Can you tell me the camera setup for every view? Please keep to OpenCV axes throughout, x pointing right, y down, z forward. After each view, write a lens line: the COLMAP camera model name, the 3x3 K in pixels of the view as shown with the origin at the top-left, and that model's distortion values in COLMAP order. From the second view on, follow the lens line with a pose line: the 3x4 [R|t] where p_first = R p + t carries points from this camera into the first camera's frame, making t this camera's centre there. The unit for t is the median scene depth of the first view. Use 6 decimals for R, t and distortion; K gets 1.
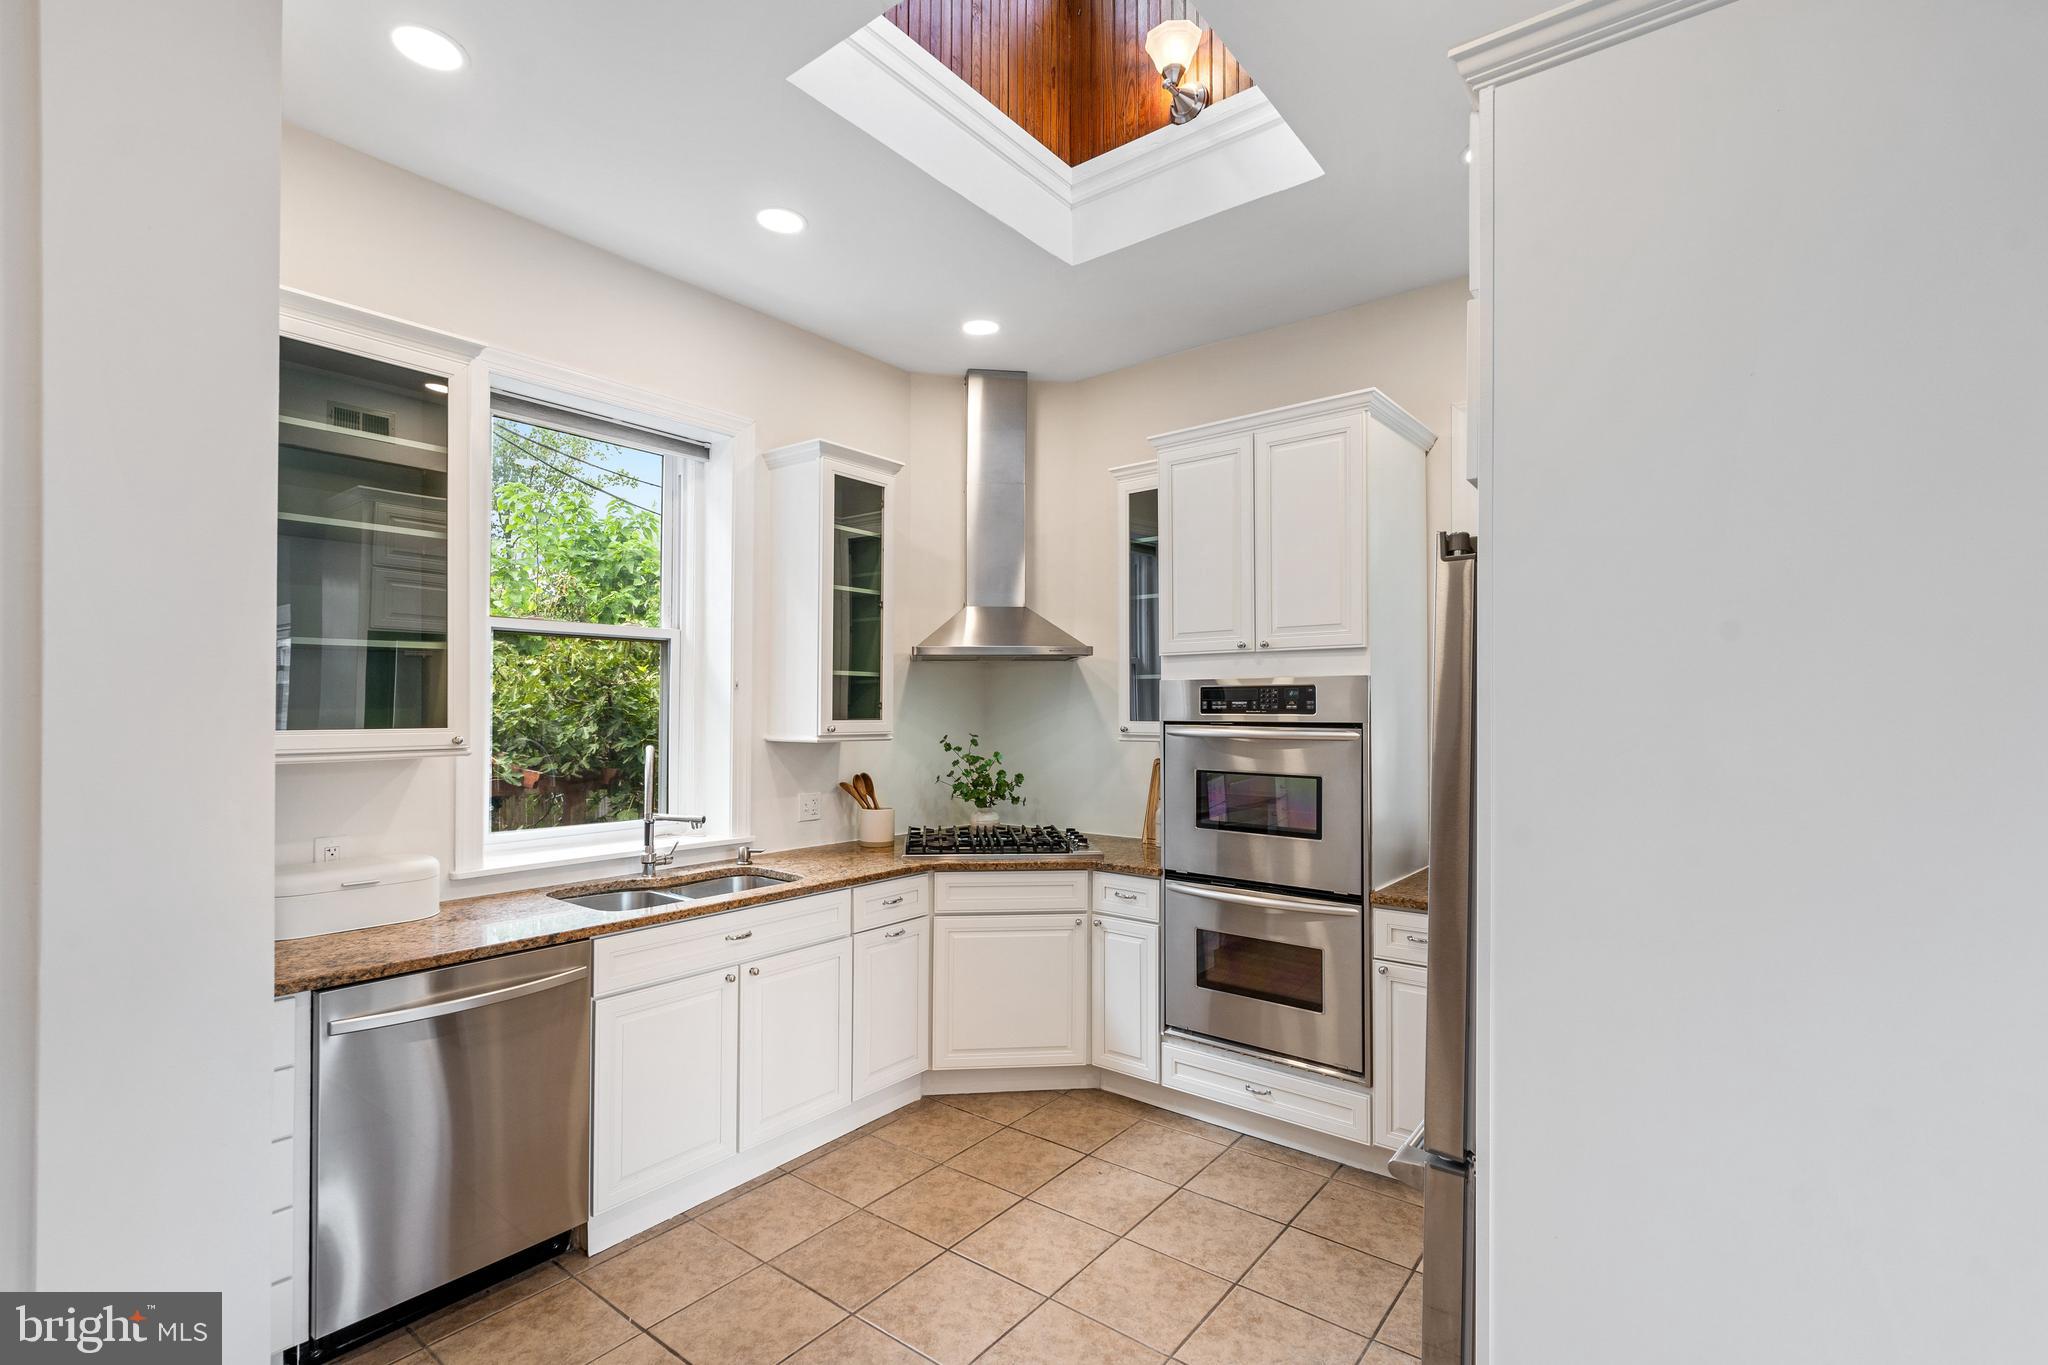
lens RADIAL K [[938.4, 0, 1016.8], [0, 938.4, 699.0], [0, 0, 1]] dist [-0.004420, -0.000200]
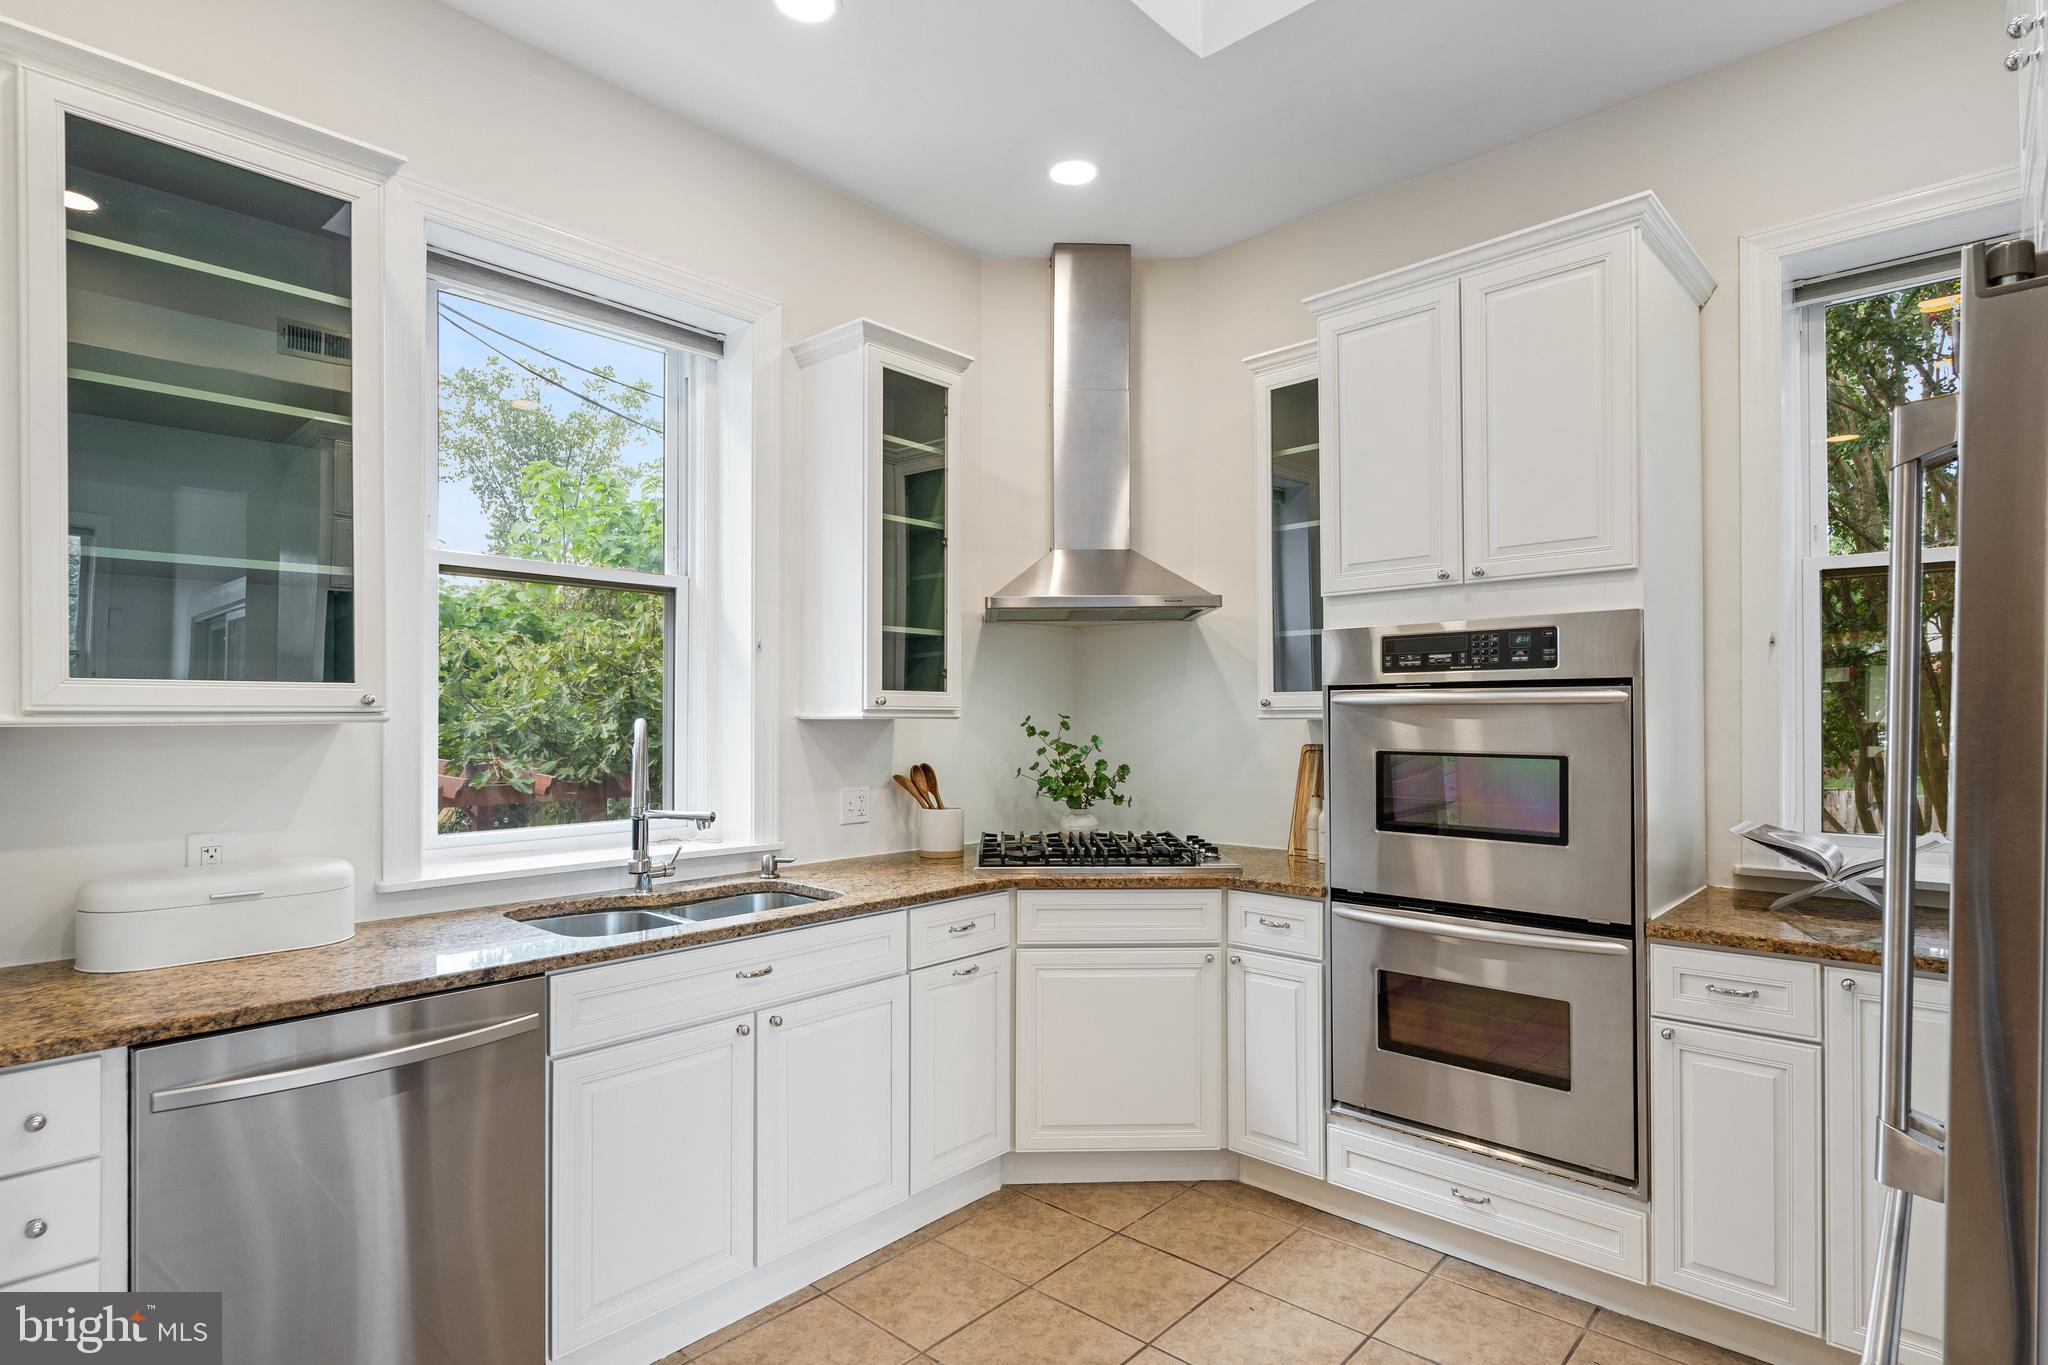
lens RADIAL K [[1043.4, 0, 1020.0], [0, 1043.4, 709.8], [0, 0, 1]] dist [0.001003, -0.000973]
pose [[0.997327, -0.005681, -0.072841, -0.025054], [0.005828, 0.999981, 0.001813, 0.040948], [0.072829, -0.002233, 0.997342, 0.175077]]
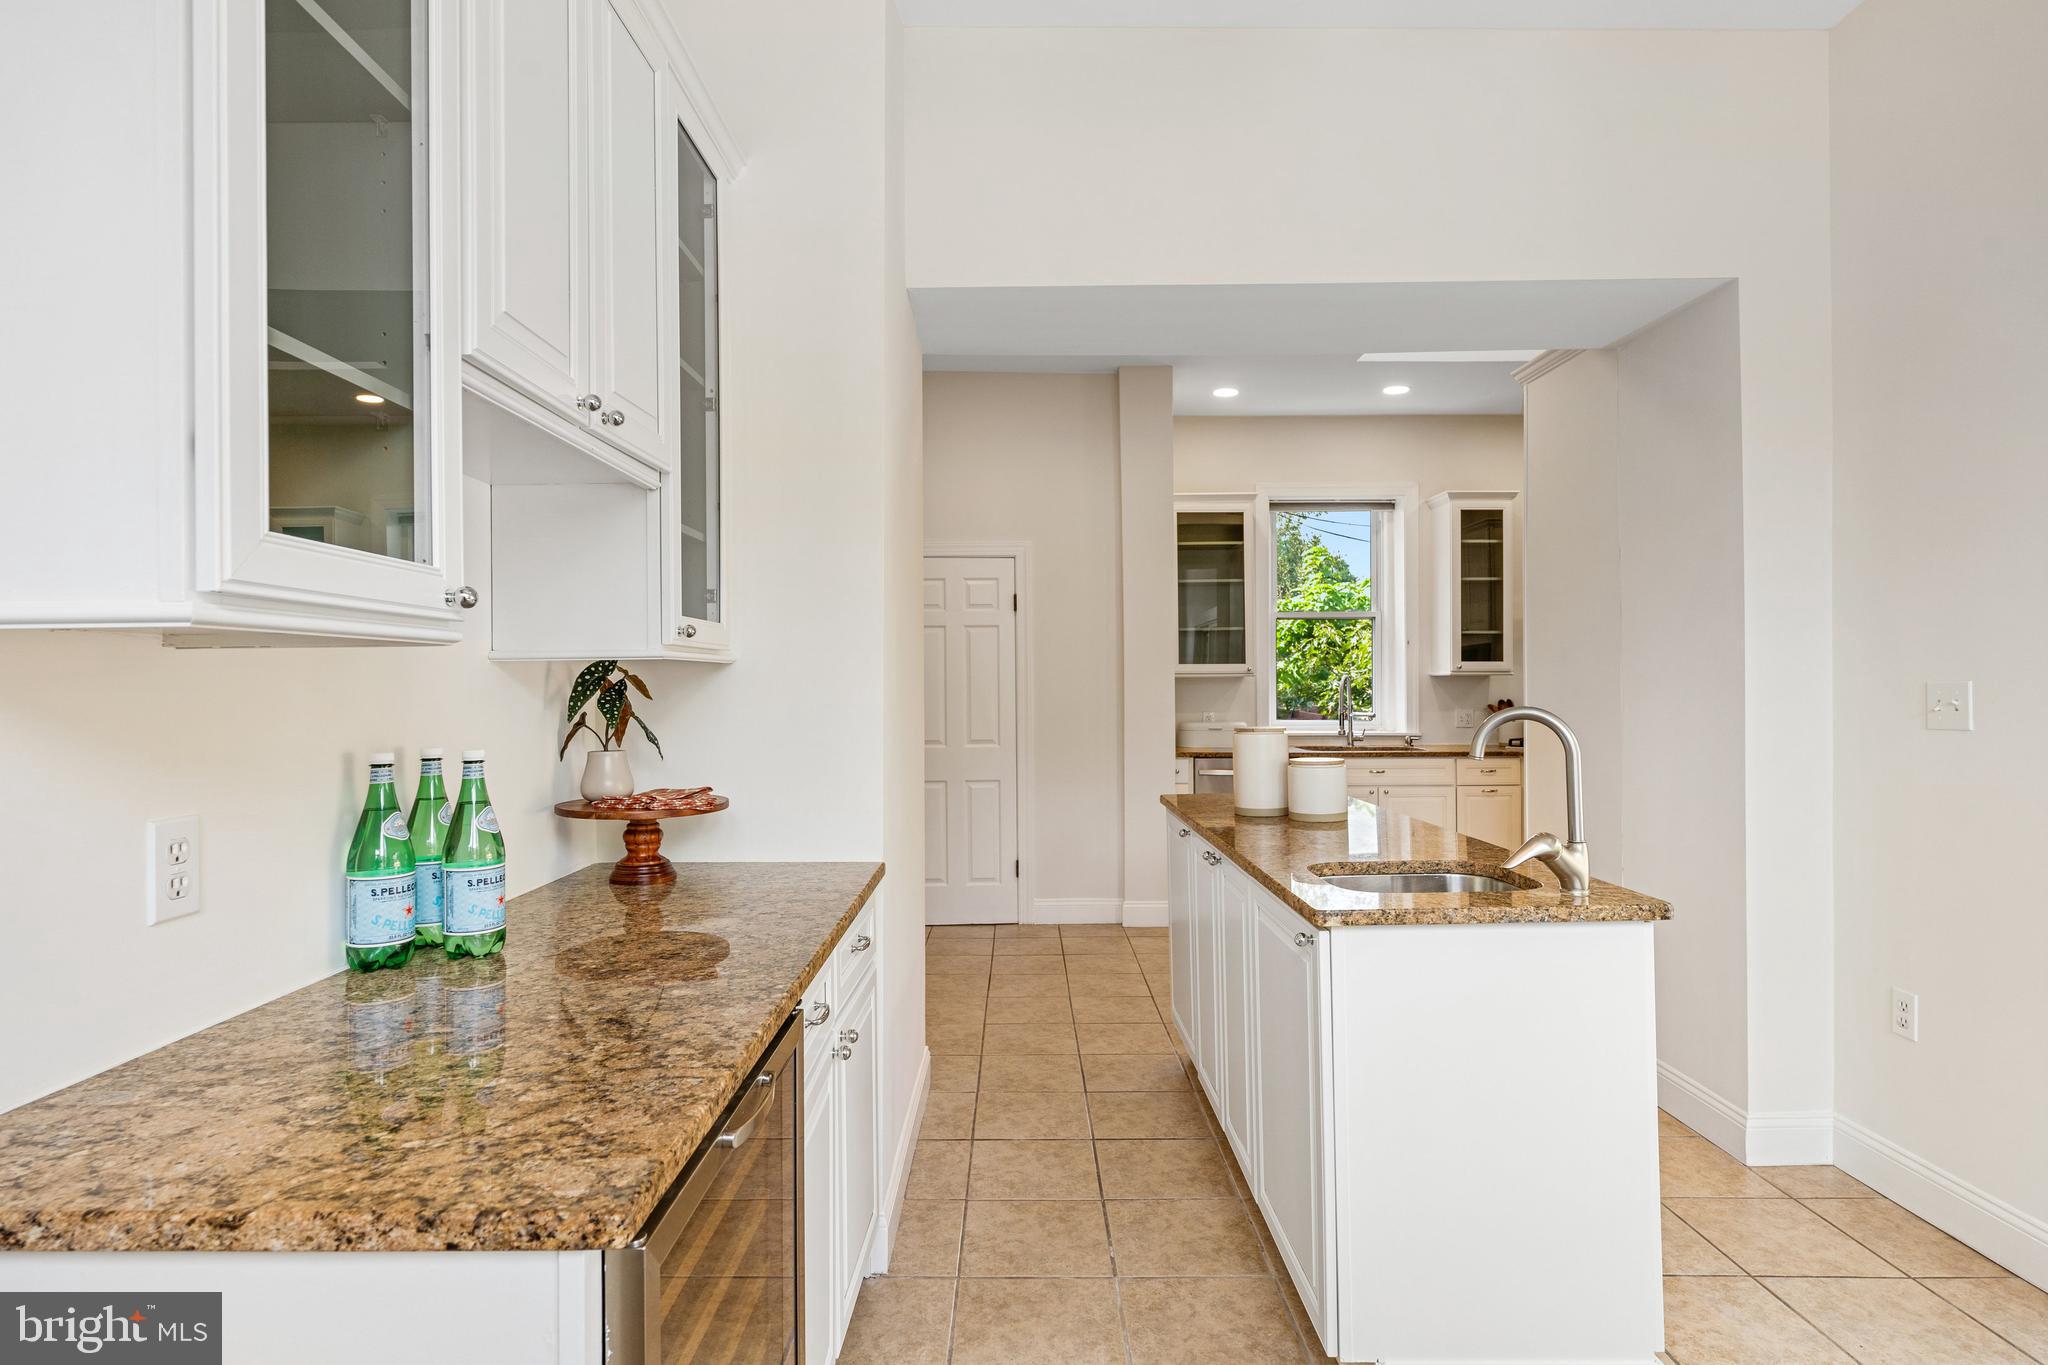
lens RADIAL K [[1043.4, 0, 1018.4], [0, 1043.4, 679.0], [0, 0, 1]] dist [0.001003, -0.000973]
pose [[0.625983, -0.010191, -0.779770, 0.790062], [0.012473, 0.999918, -0.003055, 0.052576], [0.779737, -0.007813, 0.626058, -0.786980]]
